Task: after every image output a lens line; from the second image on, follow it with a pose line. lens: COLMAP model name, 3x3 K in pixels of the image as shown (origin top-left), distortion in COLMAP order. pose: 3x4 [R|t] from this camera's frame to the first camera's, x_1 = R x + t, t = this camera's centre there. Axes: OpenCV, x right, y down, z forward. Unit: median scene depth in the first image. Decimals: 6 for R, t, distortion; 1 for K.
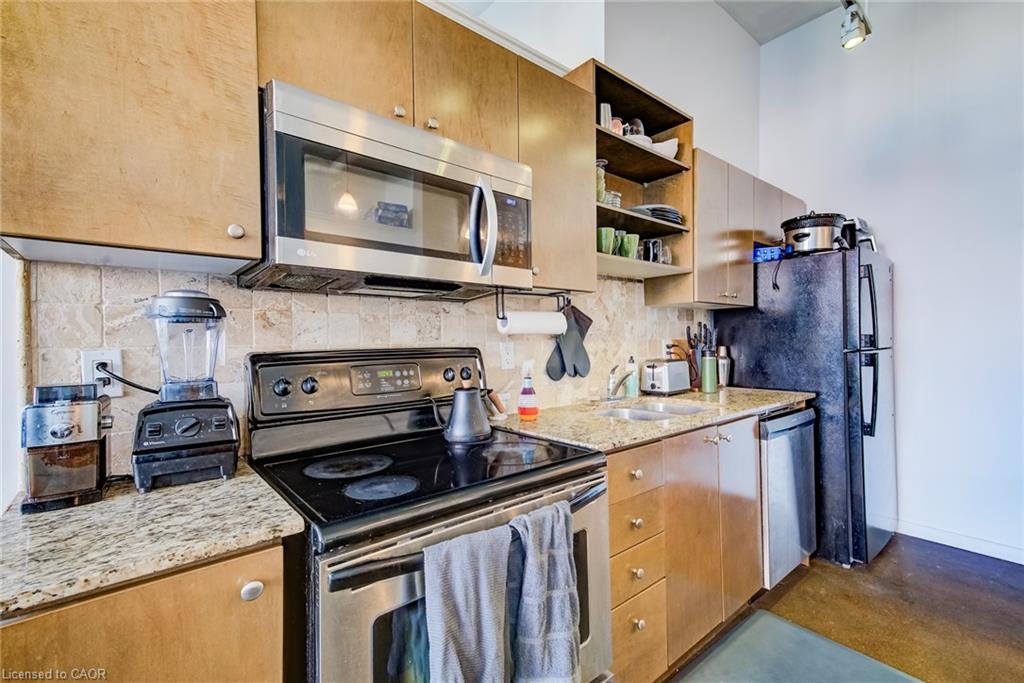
lens RADIAL K [[457.2, 0, 504.4], [0, 457.2, 342.5], [0, 0, 1]] dist [0.027782, 0.000242]
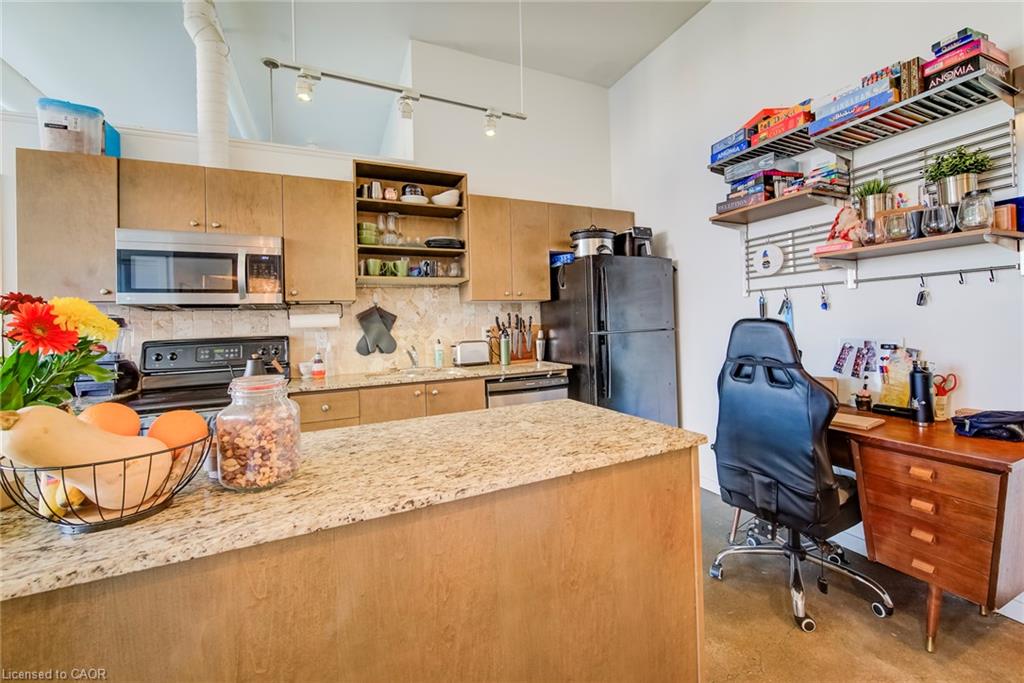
lens RADIAL K [[403.0, 0, 516.1], [0, 403.0, 324.7], [0, 0, 1]] dist [-0.030698, -0.000478]
pose [[0.963825, -0.019609, -0.265814, 1.054513], [0.019845, 0.999801, -0.001796, -0.010154], [0.265796, -0.003544, 0.964023, -0.205276]]
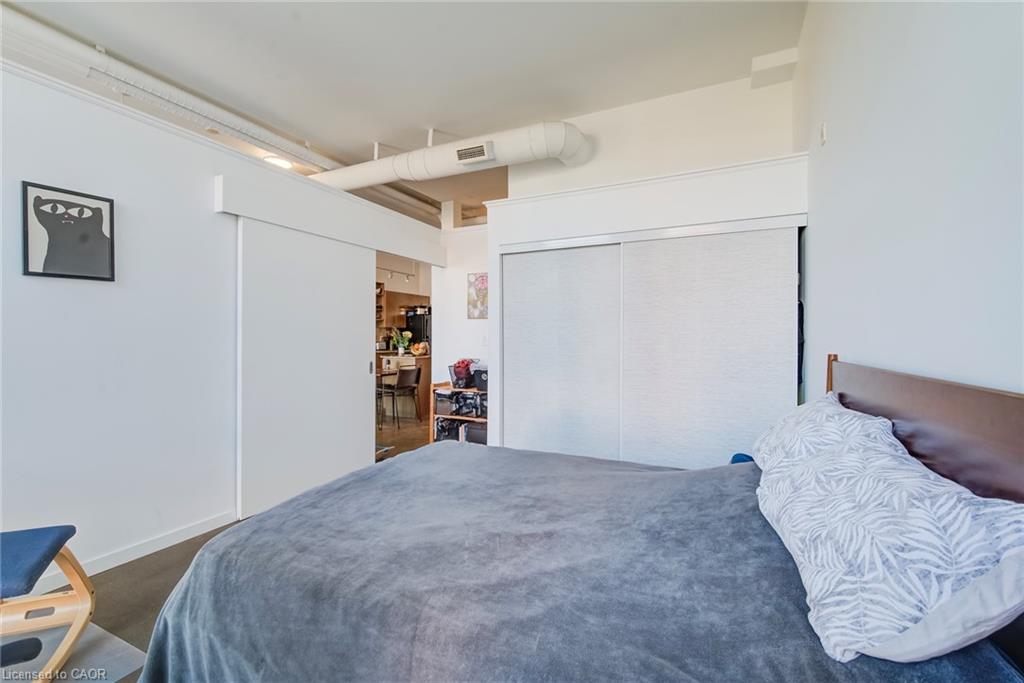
lens RADIAL K [[403.0, 0, 513.6], [0, 403.0, 340.8], [0, 0, 1]] dist [-0.030698, -0.000478]
pose [[0.900769, 0.002674, 0.434291, -0.130536], [-0.003746, 0.999992, 0.001613, 0.025162], [-0.434283, -0.003080, 0.900771, -3.296553]]
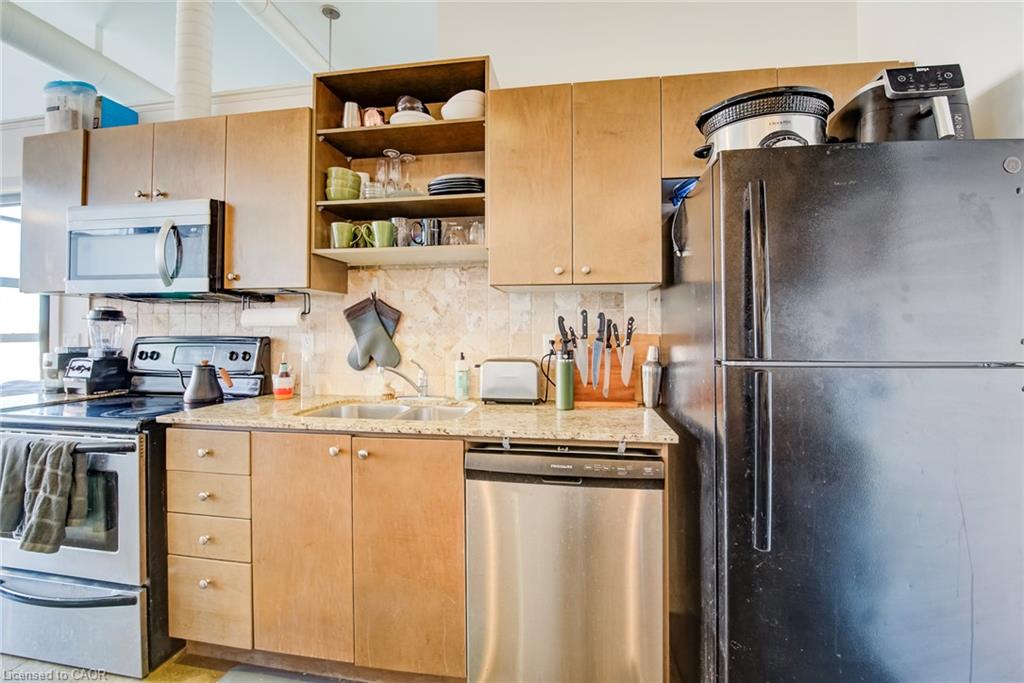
lens RADIAL K [[403.0, 0, 518.7], [0, 403.0, 327.5], [0, 0, 1]] dist [-0.030698, -0.000478]
pose [[0.673059, 0.003851, -0.739579, 1.136278], [-0.013849, 0.999877, -0.007397, -0.015466], [0.739459, 0.015221, 0.673029, 0.691246]]
